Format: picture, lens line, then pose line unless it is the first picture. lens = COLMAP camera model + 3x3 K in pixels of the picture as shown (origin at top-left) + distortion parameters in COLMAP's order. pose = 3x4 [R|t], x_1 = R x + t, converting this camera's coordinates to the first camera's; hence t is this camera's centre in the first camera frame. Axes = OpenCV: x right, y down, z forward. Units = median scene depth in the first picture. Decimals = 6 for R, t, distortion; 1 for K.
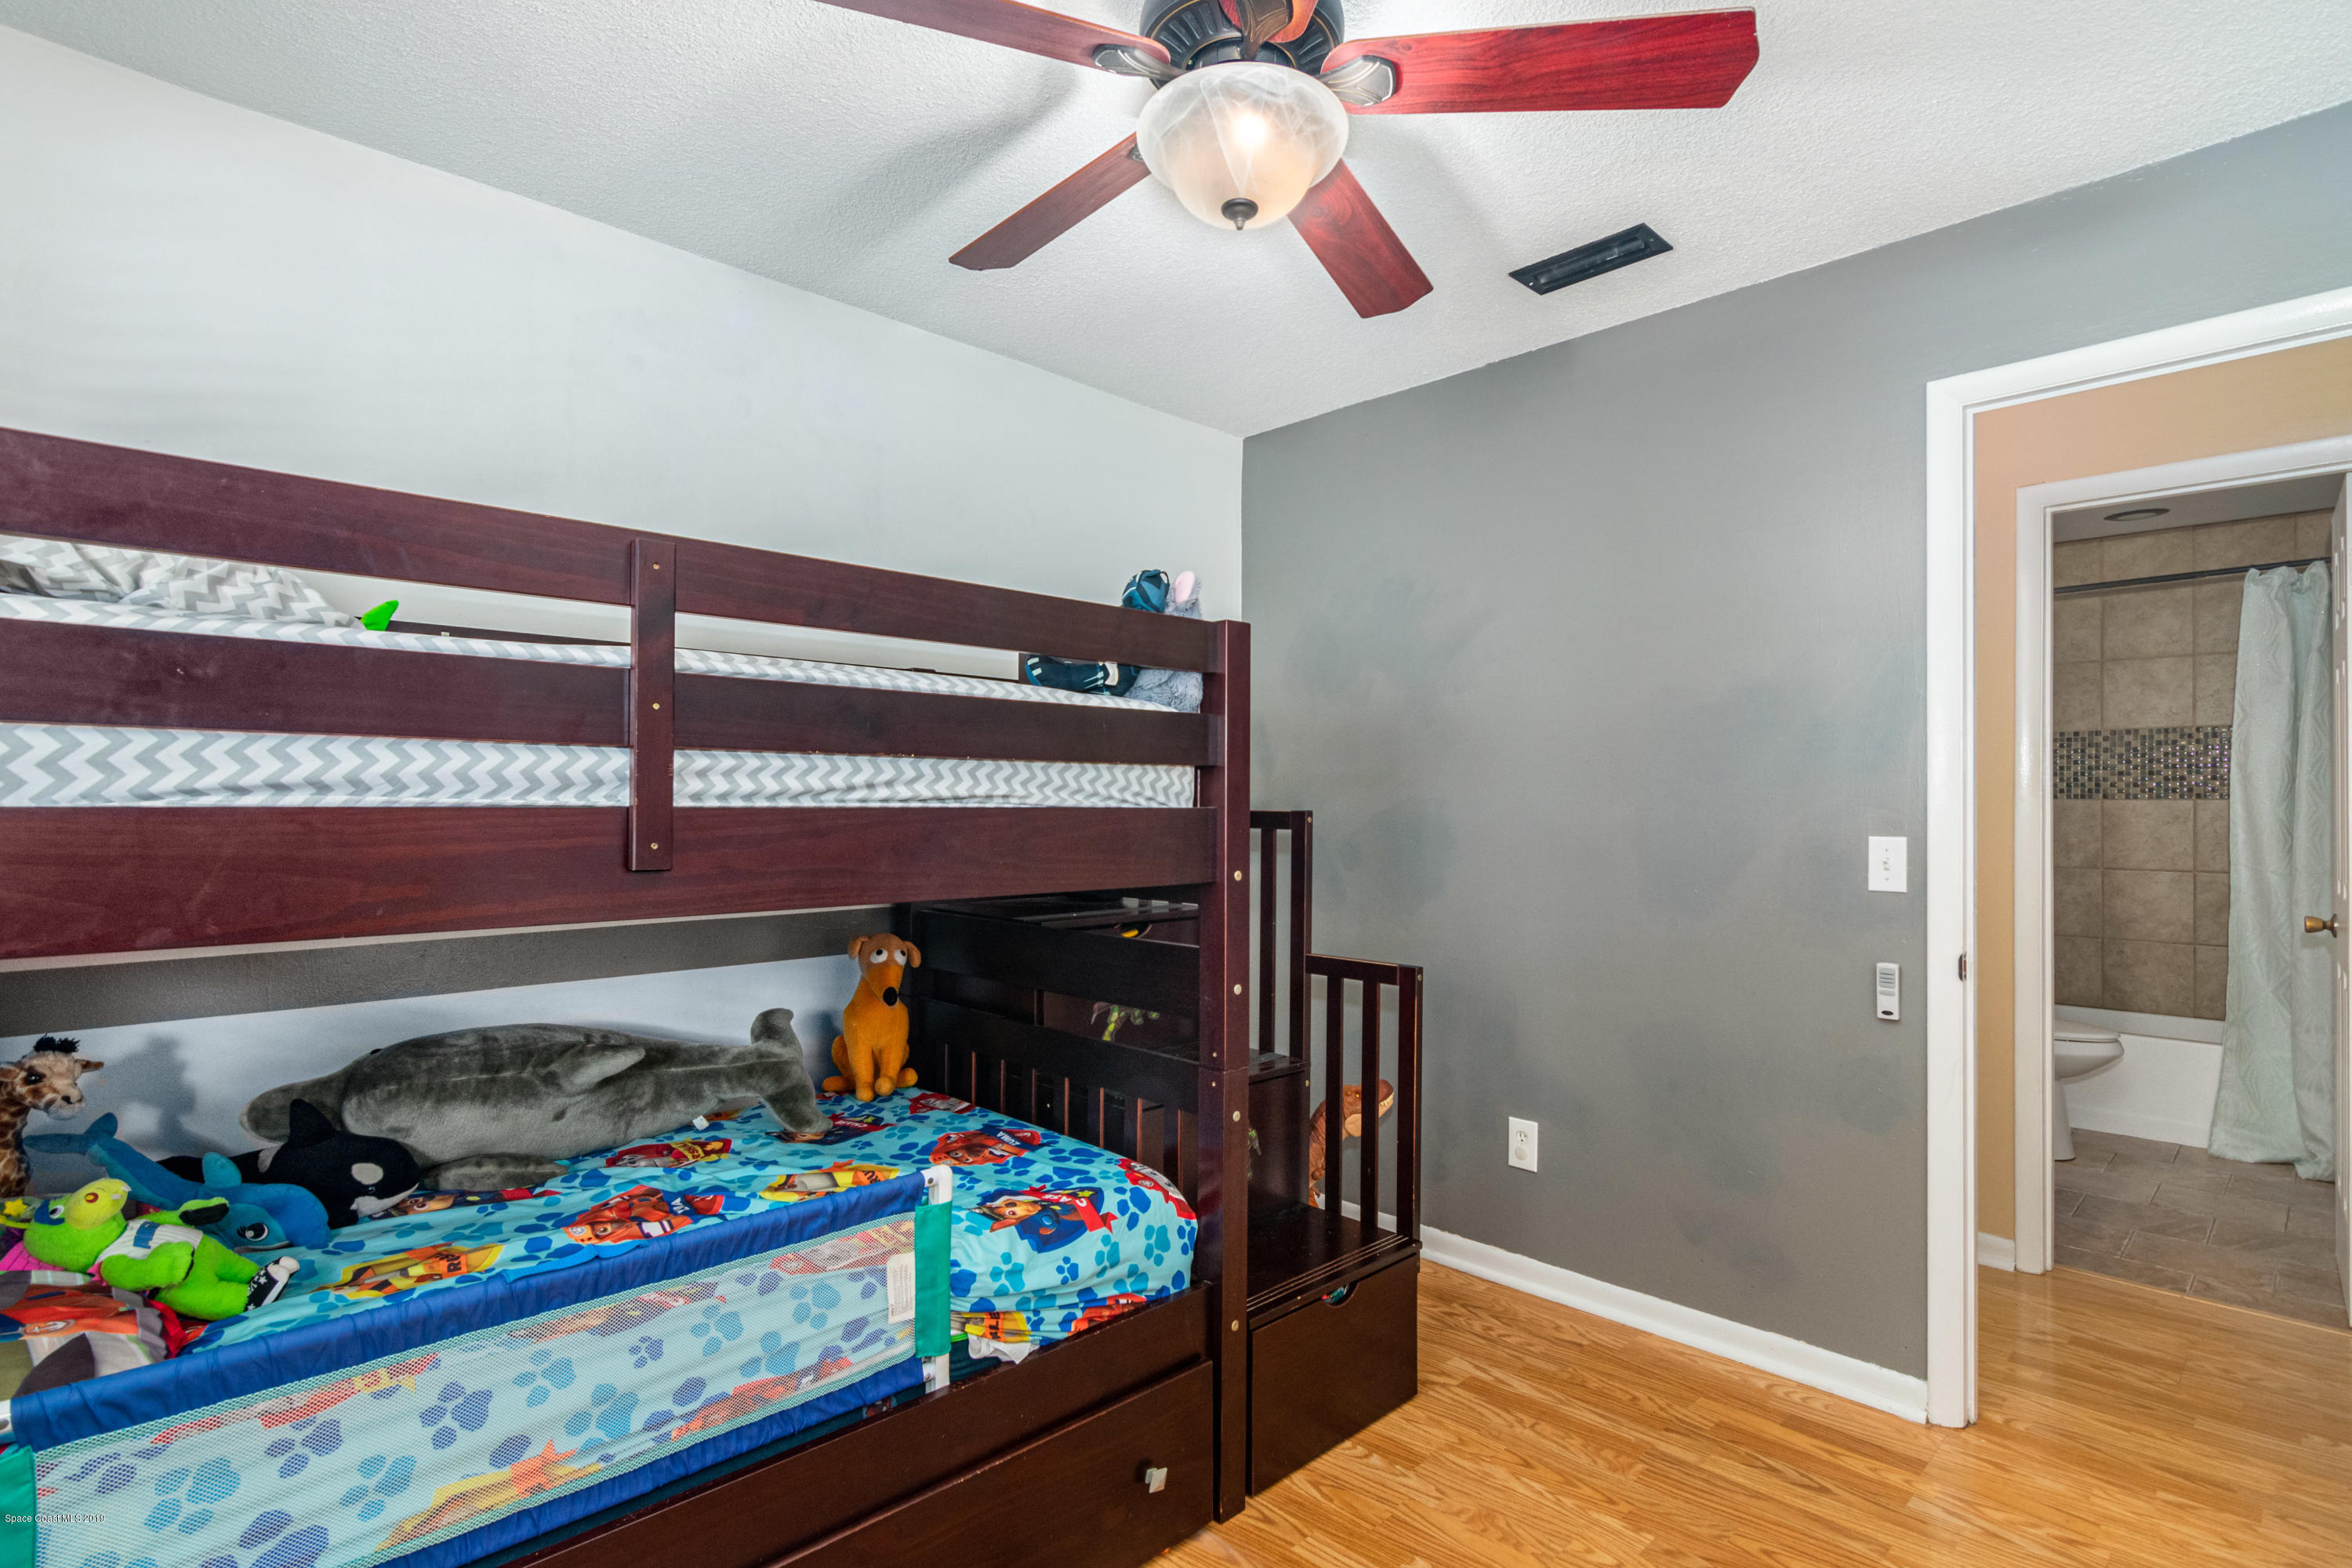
lens RADIAL K [[1140.2, 0, 1168.7], [0, 1140.2, 787.6], [0, 0, 1]] dist [0.000785, 0.000894]
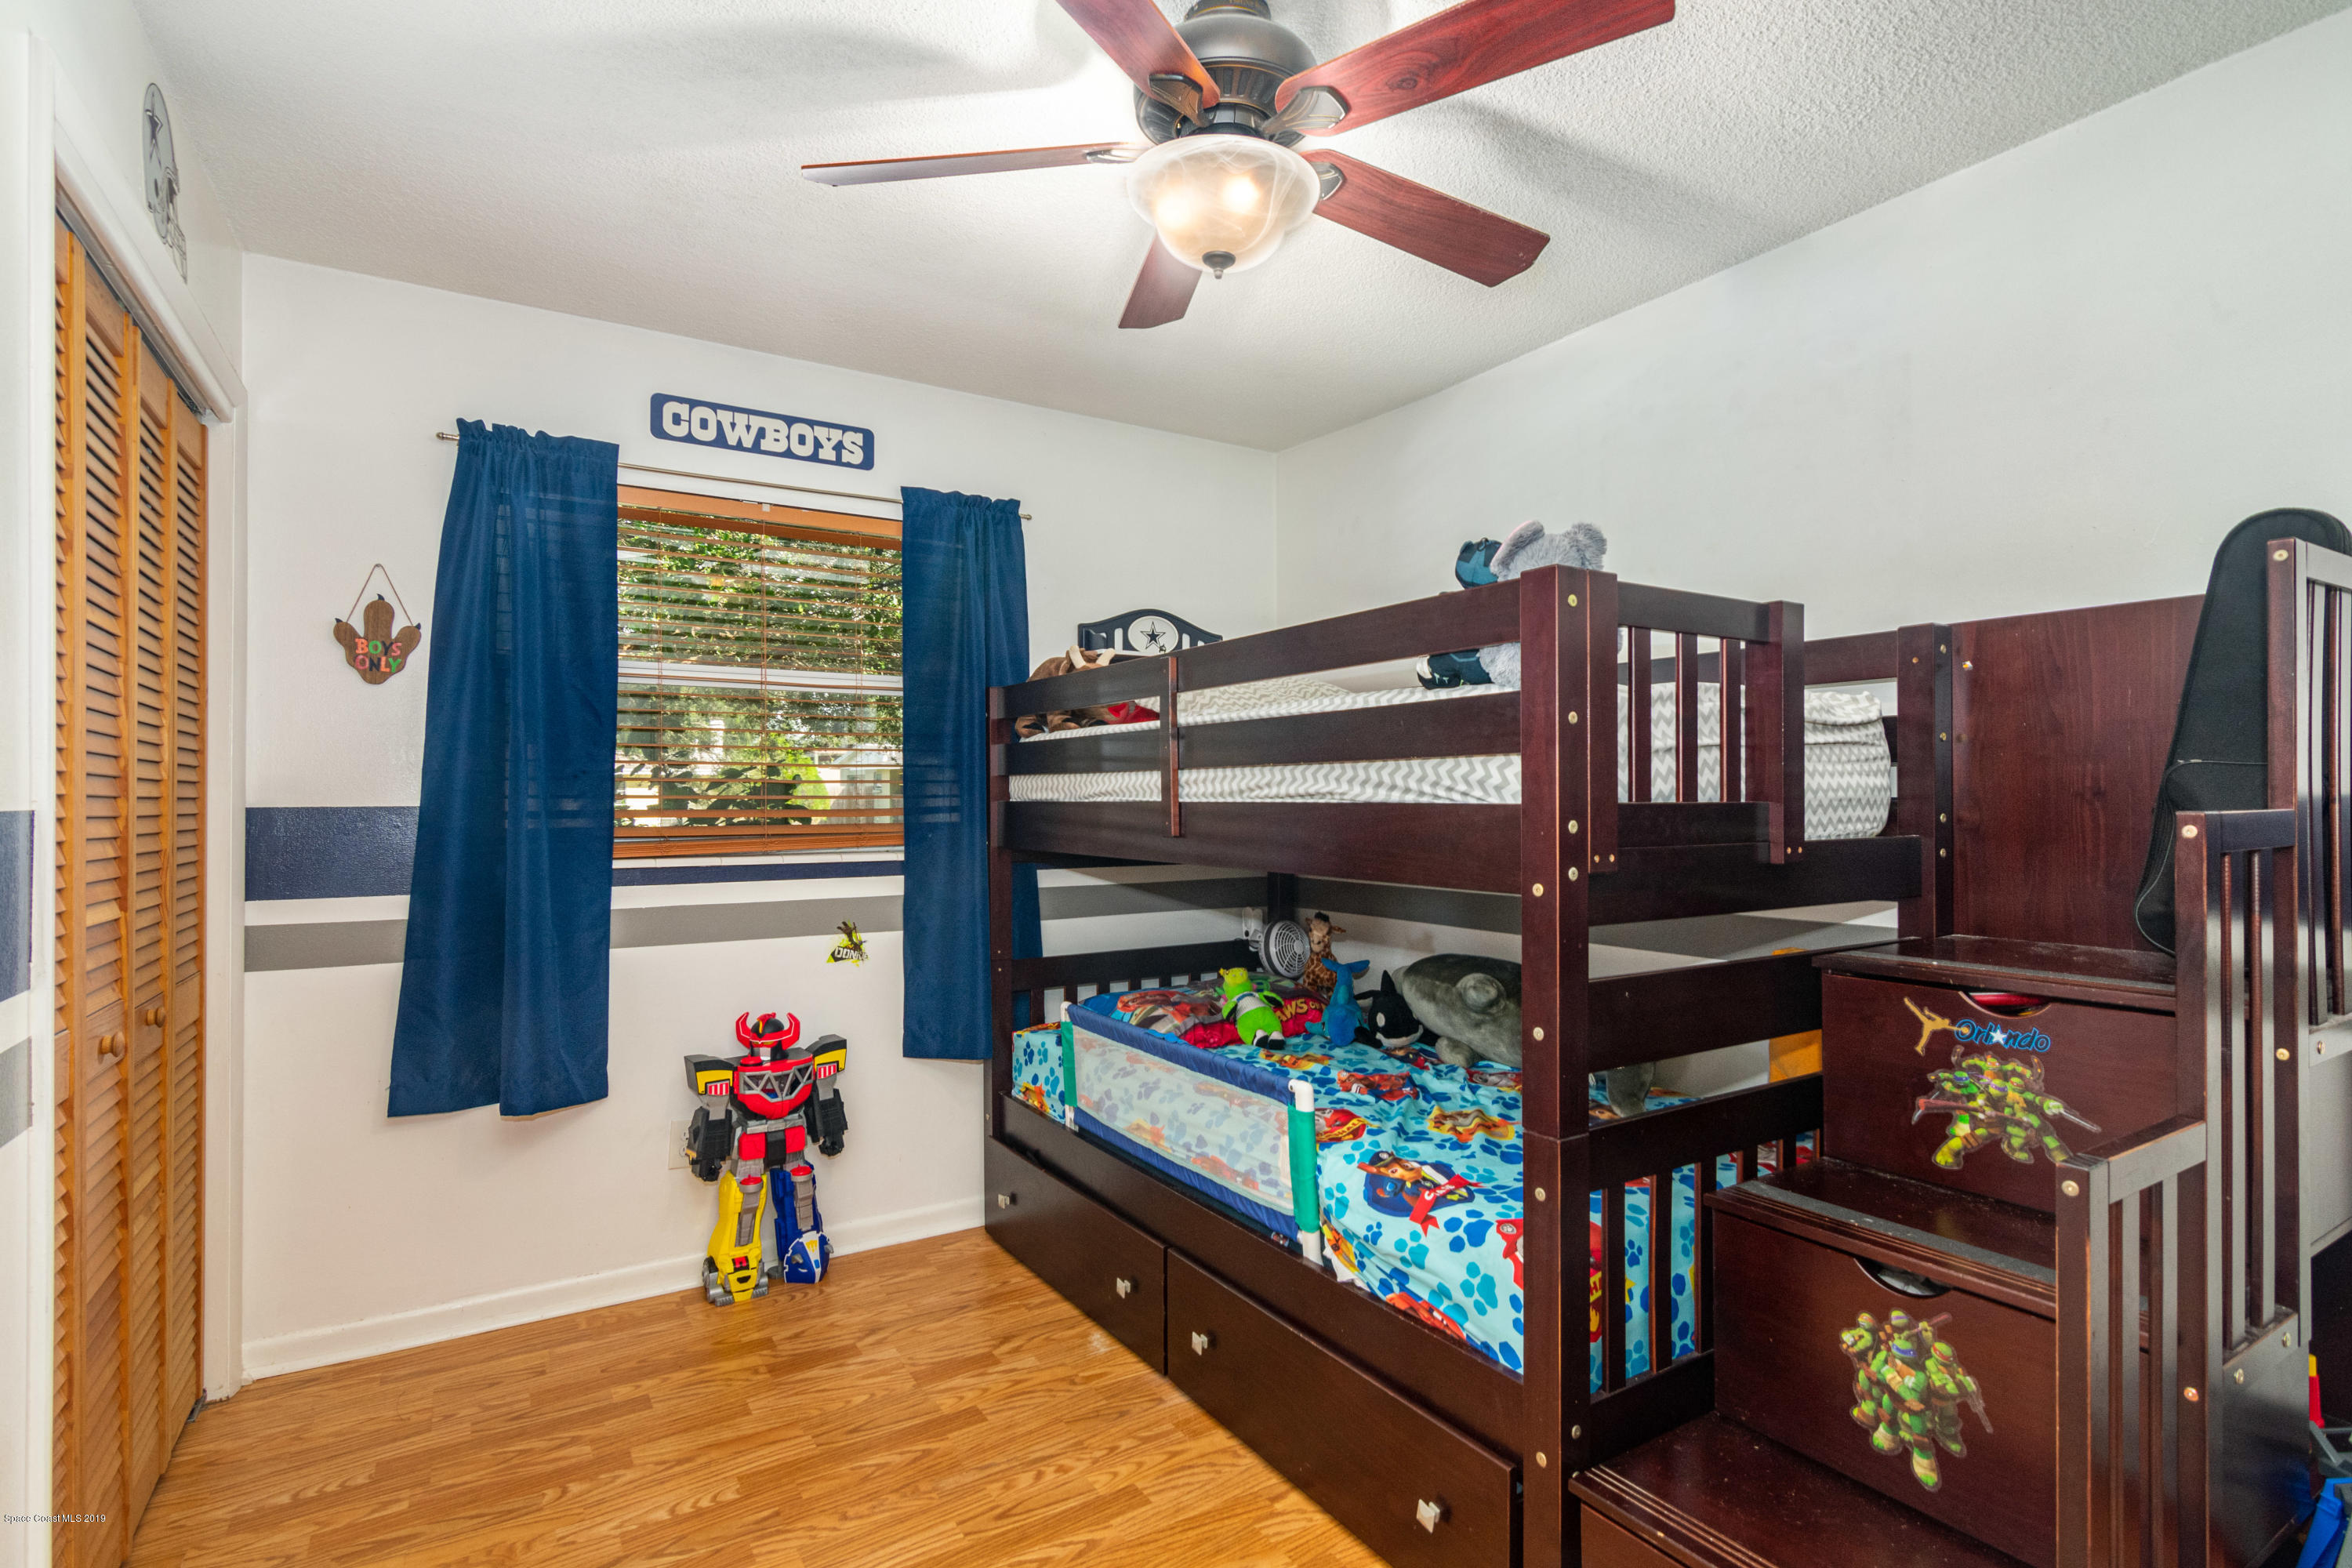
lens RADIAL K [[1140.2, 0, 1168.7], [0, 1140.2, 787.6], [0, 0, 1]] dist [0.000785, 0.000894]
pose [[-0.205230, -0.014686, -0.978604, 1.290925], [0.012652, 0.999764, -0.017657, 0.025321], [0.978632, -0.016005, -0.204995, 1.327394]]
